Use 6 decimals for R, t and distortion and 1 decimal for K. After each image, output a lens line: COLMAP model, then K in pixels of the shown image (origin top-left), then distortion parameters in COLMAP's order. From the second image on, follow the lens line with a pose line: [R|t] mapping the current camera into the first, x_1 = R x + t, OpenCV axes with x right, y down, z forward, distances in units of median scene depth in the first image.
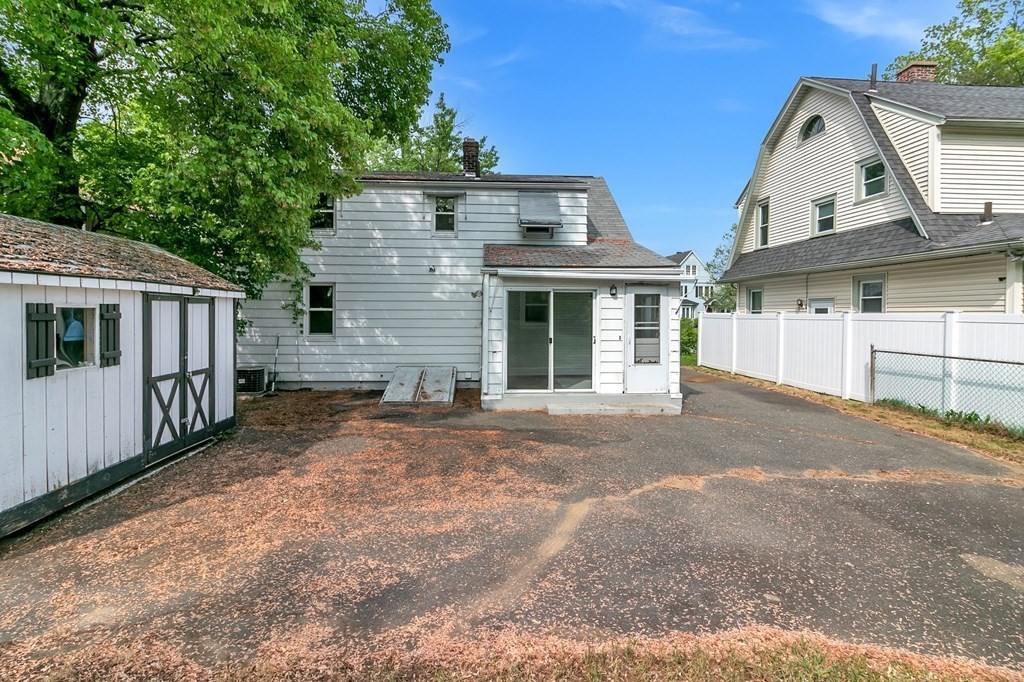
lens RADIAL K [[477.7, 0, 511.1], [0, 477.7, 321.5], [0, 0, 1]] dist [0.001009, 0.000602]
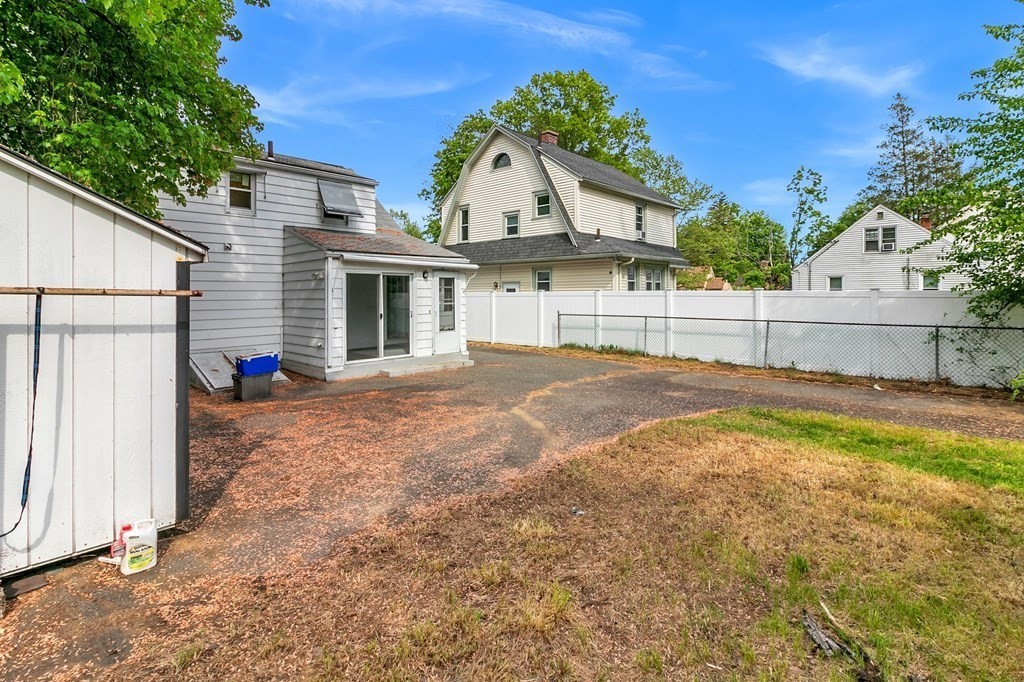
lens RADIAL K [[483.3, 0, 514.5], [0, 483.3, 294.5], [0, 0, 1]] dist [-0.000460, 0.000039]
pose [[0.730290, -0.009211, 0.683075, -0.470898], [0.021314, 0.999730, -0.009307, 0.005155], [-0.682804, 0.021356, 0.730289, -0.092567]]
